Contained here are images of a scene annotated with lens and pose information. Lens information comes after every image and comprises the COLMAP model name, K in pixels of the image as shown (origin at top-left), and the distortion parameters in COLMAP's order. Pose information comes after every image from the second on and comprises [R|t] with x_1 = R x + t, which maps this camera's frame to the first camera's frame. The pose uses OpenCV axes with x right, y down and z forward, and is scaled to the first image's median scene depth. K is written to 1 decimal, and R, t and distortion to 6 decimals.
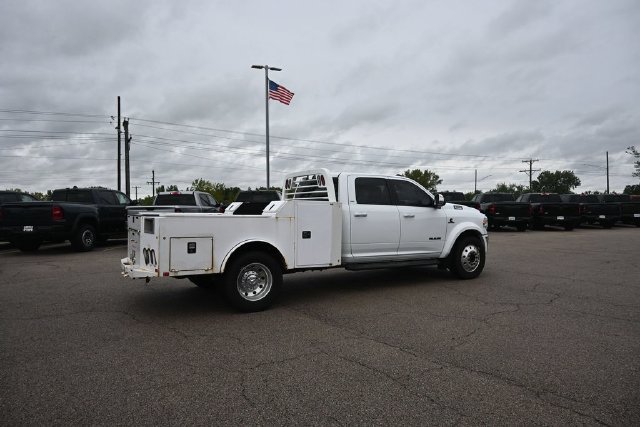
lens RADIAL K [[453.5, 0, 315.7], [0, 453.5, 212.1], [0, 0, 1]] dist [0.007234, 0.004205]
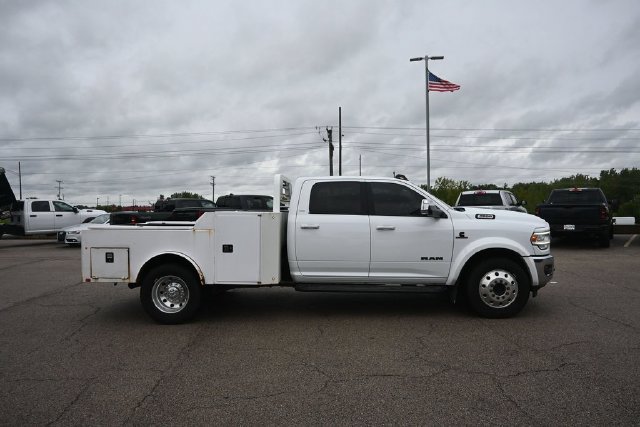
lens RADIAL K [[453.5, 0, 315.7], [0, 453.5, 212.1], [0, 0, 1]] dist [0.007234, 0.004205]
pose [[0.830837, -0.001205, -0.556514, 0.486113], [0.004049, 0.999984, 0.003880, -0.020895], [0.556500, -0.005477, 0.830829, 0.248363]]
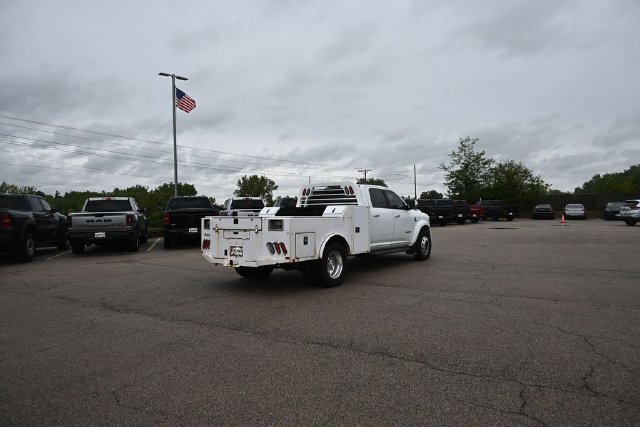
lens RADIAL K [[464.0, 0, 299.0], [0, 464.0, 176.1], [0, 0, 1]] dist [0.038803, 0.002073]
pose [[0.926363, 0.017477, 0.376226, -0.555621], [0.015569, 0.996292, -0.084615, 0.002777], [-0.376310, 0.084242, 0.922656, -0.200547]]
